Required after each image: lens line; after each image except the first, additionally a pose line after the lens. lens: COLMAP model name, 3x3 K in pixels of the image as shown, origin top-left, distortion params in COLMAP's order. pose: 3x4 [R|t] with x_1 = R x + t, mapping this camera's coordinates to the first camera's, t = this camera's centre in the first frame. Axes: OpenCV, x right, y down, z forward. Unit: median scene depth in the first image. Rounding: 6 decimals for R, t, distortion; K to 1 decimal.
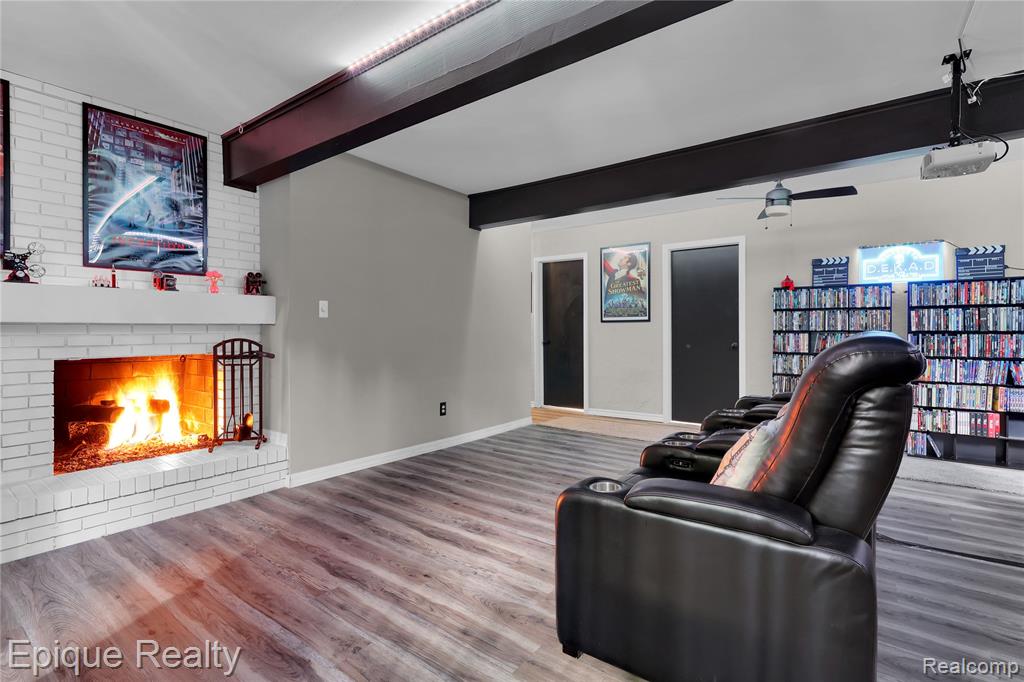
lens RADIAL K [[478.0, 0, 512.0], [0, 478.0, 341.0], [0, 0, 1]] dist [0.002407, 0.000767]
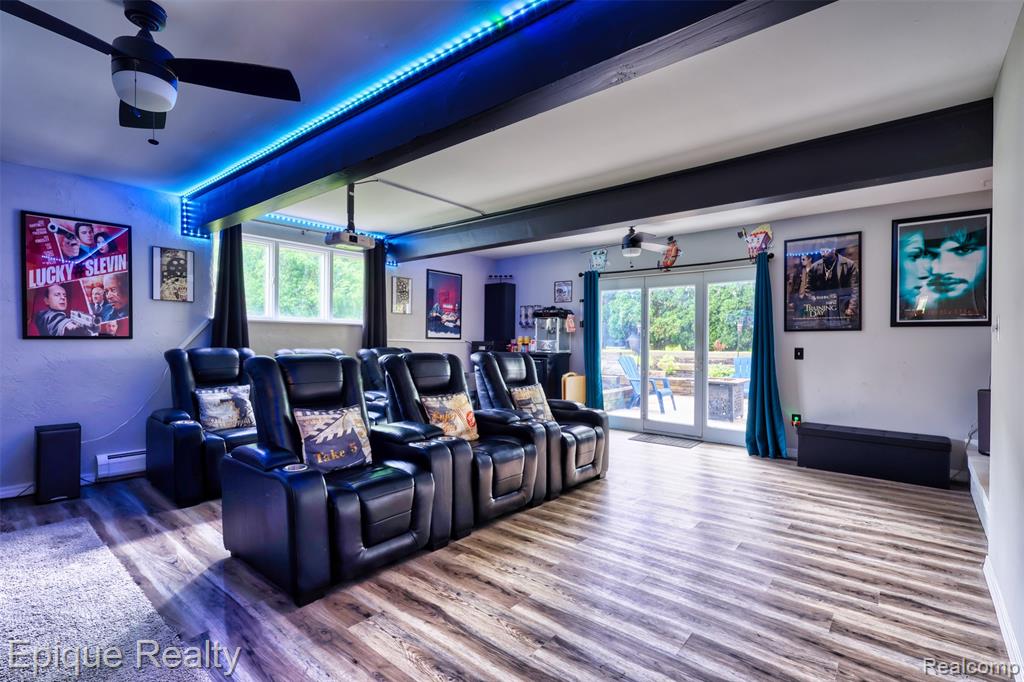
lens RADIAL K [[478.0, 0, 512.0], [0, 478.0, 341.0], [0, 0, 1]] dist [0.002407, 0.000767]
pose [[-0.998711, -0.009867, 0.049796, 0.241724], [-0.009261, 0.999881, 0.012374, -0.053581], [-0.049912, 0.011896, -0.998683, 1.801891]]
